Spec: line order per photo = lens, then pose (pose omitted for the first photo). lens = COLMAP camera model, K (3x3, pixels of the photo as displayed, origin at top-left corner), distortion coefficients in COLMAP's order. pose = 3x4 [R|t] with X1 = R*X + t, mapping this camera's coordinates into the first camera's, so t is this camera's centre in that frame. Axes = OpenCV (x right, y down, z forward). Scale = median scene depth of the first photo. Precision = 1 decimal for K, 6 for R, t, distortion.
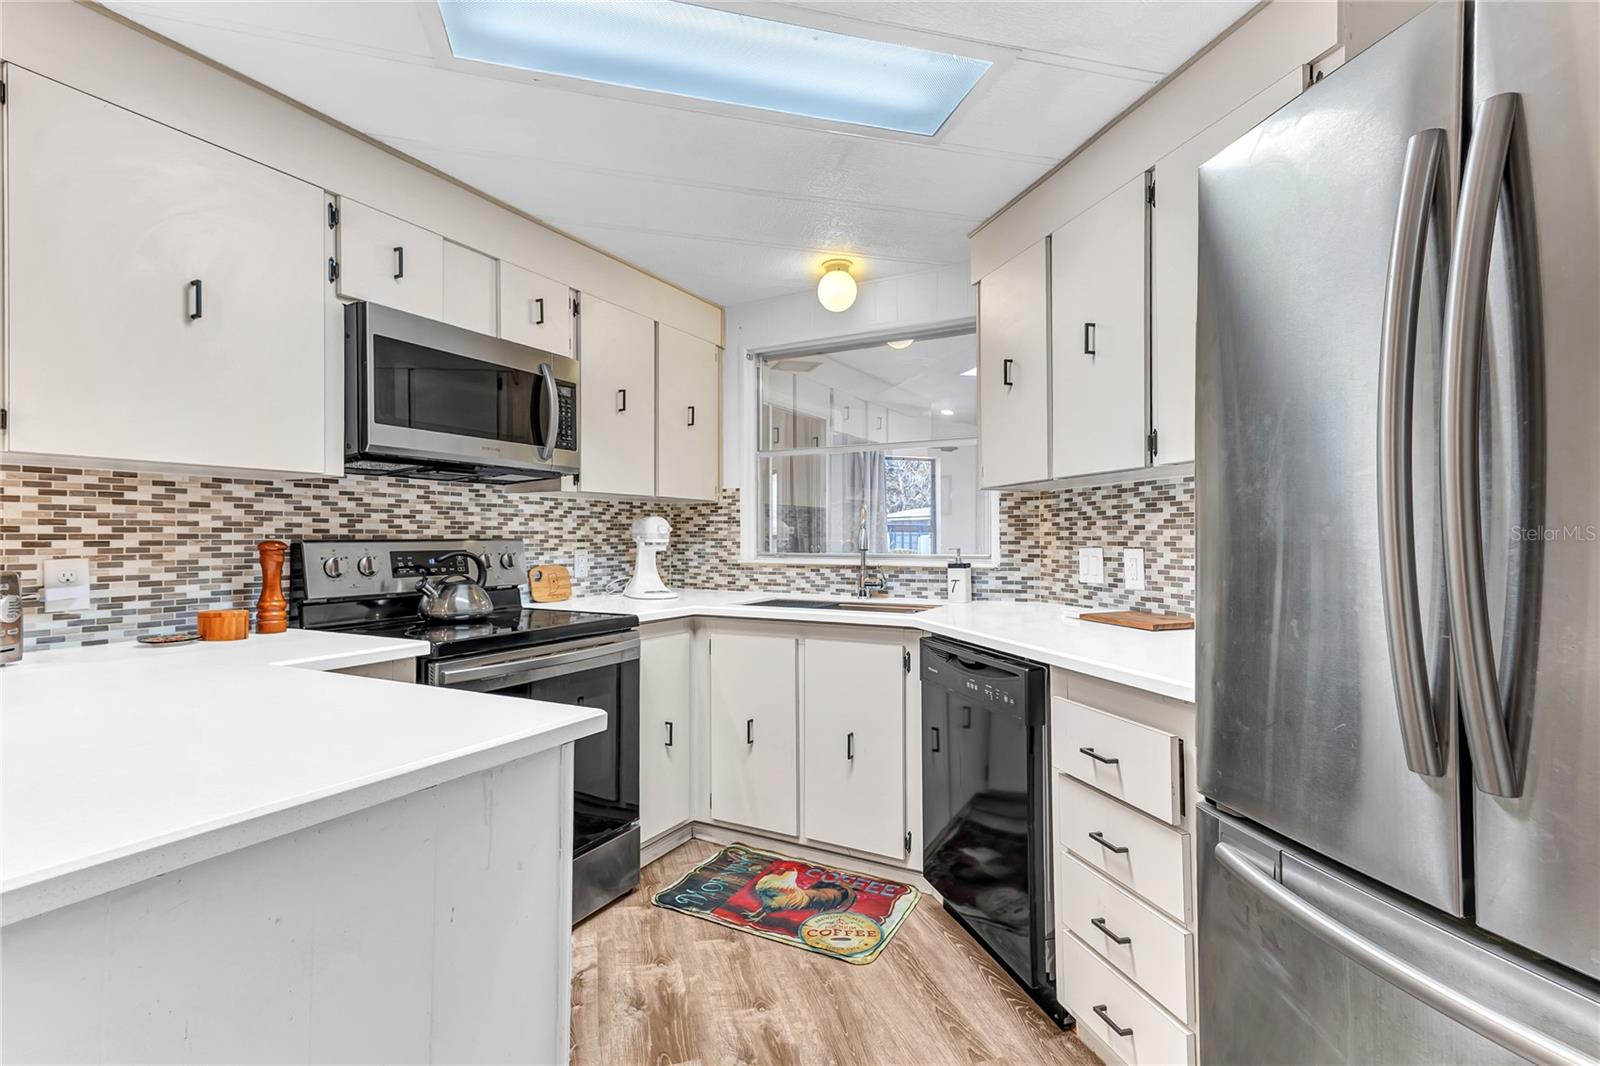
lens RADIAL K [[738.5, 0, 797.8], [0, 738.5, 527.4], [0, 0, 1]] dist [0.002167, 0.000306]
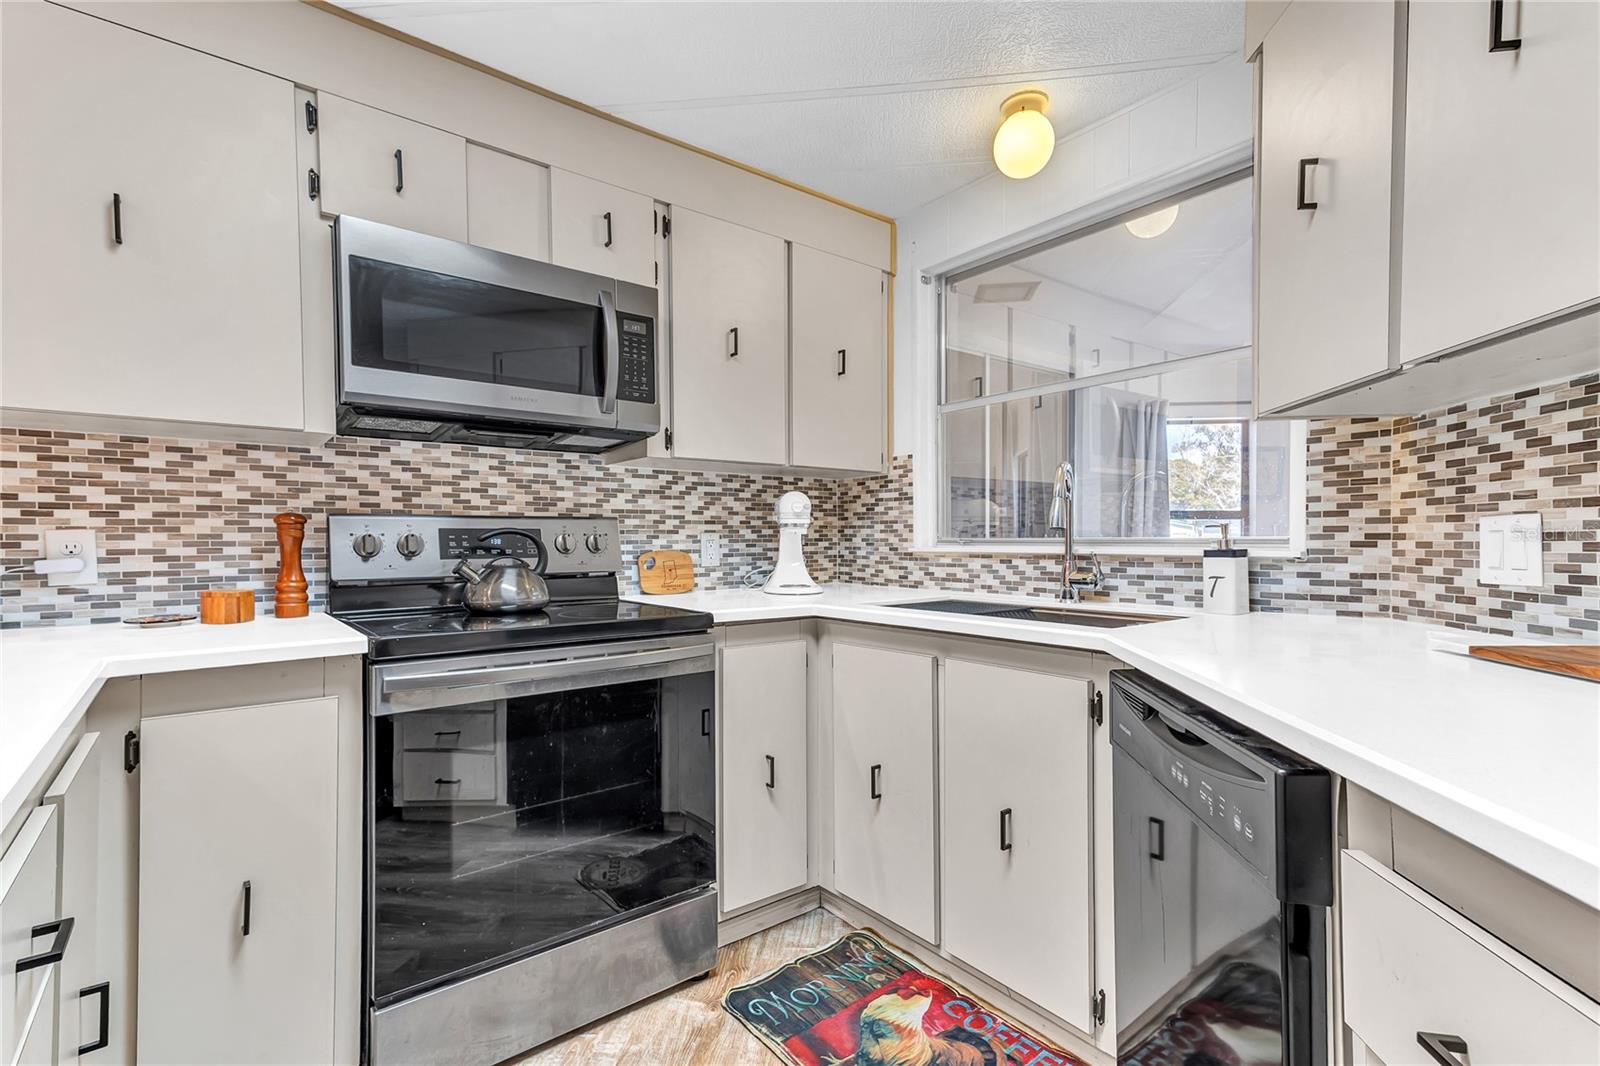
lens RADIAL K [[737.0, 0, 788.4], [0, 737.0, 548.6], [0, 0, 1]] dist [0.021557, 0.000042]
pose [[0.916955, 0.003106, -0.398979, 0.142990], [0.007591, 0.999653, 0.025228, 0.031941], [0.398919, -0.026161, 0.916613, 0.317147]]
